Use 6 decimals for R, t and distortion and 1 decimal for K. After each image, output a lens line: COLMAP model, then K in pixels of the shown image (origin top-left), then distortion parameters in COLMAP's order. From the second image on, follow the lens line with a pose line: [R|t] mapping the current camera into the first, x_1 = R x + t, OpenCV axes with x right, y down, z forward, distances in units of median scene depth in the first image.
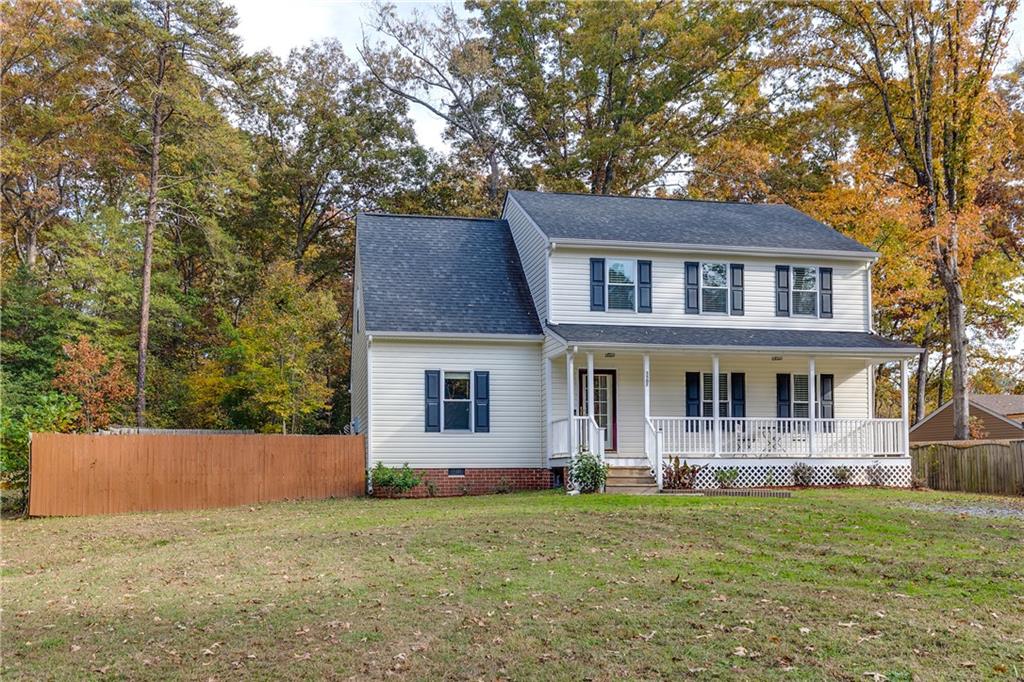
lens RADIAL K [[834.7, 0, 478.0], [0, 834.7, 425.4], [0, 0, 1]] dist [-0.005578, 0.008842]
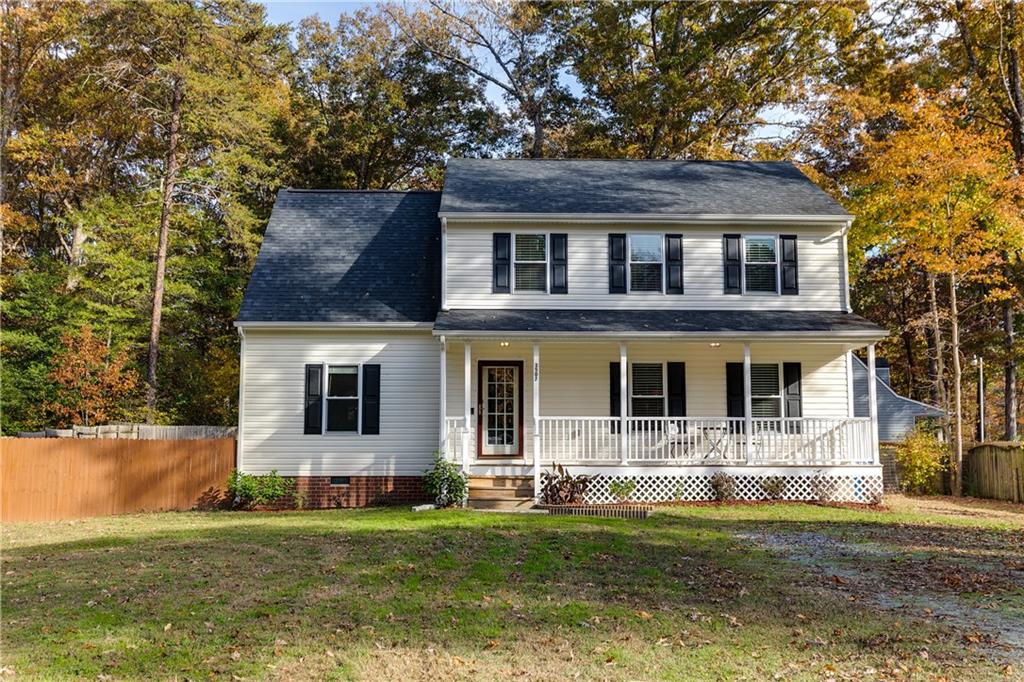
lens RADIAL K [[952.2, 0, 507.9], [0, 952.2, 332.3], [0, 0, 1]] dist [-0.001364, 0.000000]
pose [[0.989495, -0.015880, -0.143694, 0.282330], [0.003175, 0.996096, -0.088216, -0.009600], [0.144534, 0.086833, 0.985682, 0.034149]]
